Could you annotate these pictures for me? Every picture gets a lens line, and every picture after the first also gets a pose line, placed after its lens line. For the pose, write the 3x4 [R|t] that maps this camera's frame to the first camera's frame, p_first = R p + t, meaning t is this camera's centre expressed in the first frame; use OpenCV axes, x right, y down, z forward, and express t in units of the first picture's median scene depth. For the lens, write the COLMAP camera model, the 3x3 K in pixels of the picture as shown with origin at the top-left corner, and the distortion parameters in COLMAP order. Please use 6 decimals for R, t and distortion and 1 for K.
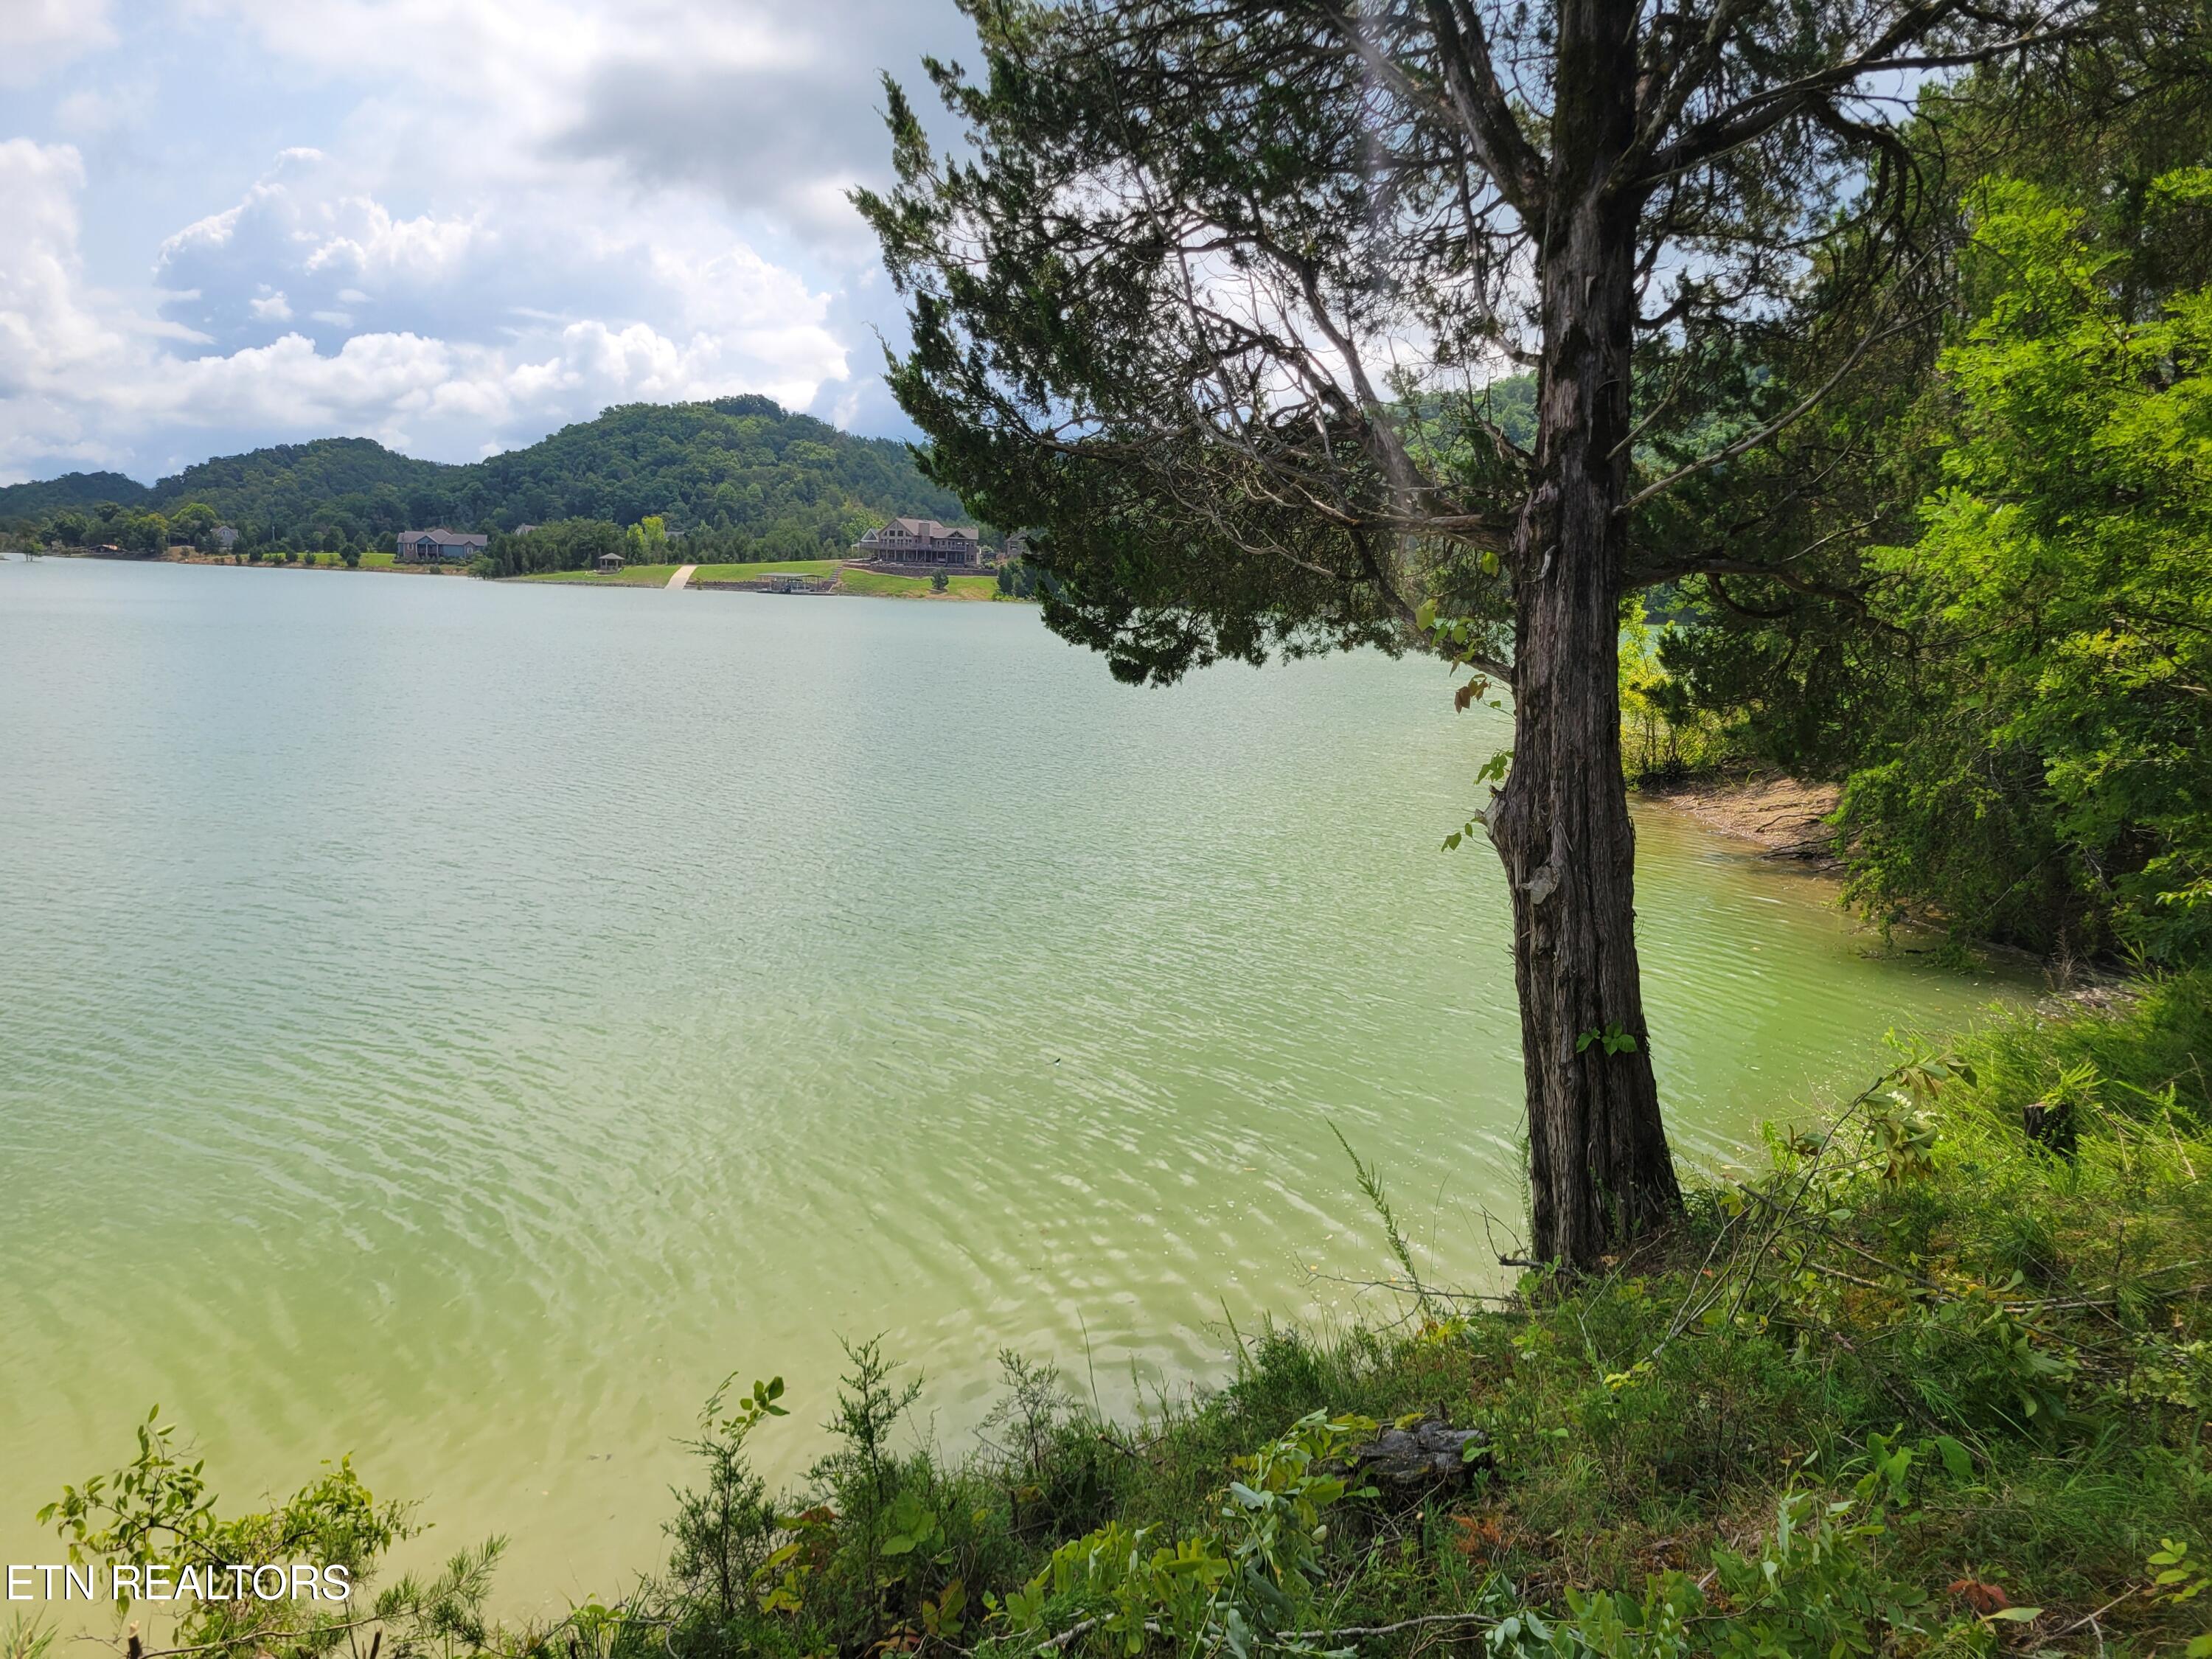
lens RADIAL K [[1667.2, 0, 1042.0], [0, 1667.2, 840.4], [0, 0, 1]] dist [0.083601, -0.047113]
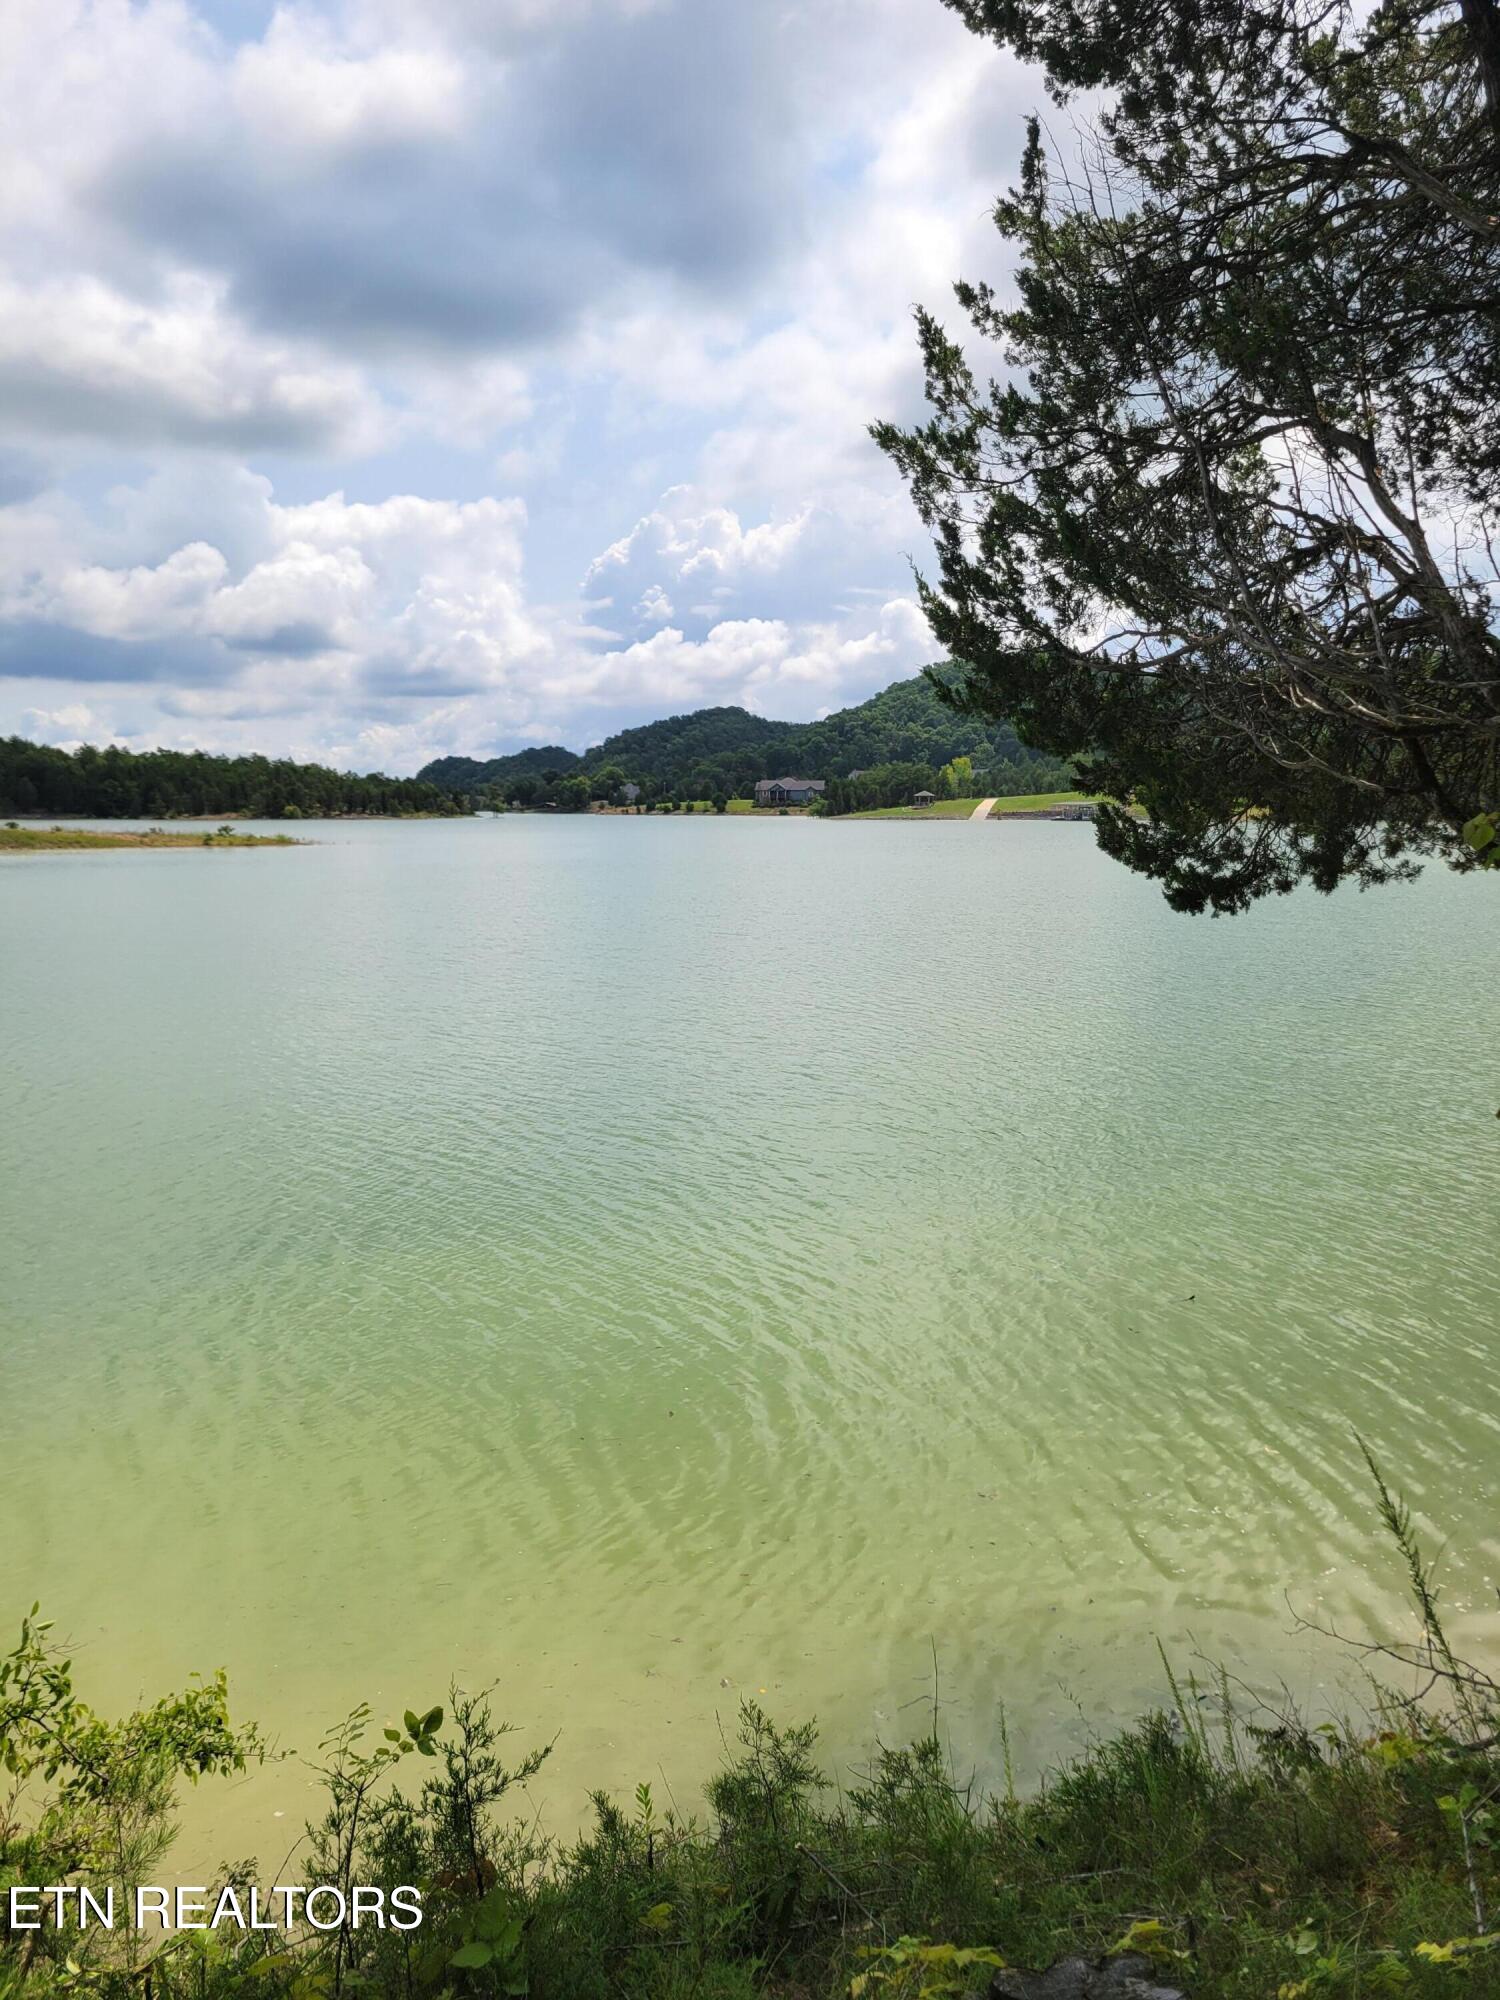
lens RADIAL K [[1493.4, 0, 750.0], [0, 1493.4, 1000.0], [0, 0, 1]] dist [0.066415, -0.051675]
pose [[0.931804, 0.012668, -0.362741, 0.123272], [-0.022834, 0.999457, -0.023750, -0.018997], [0.362243, 0.030413, 0.931587, 0.126702]]
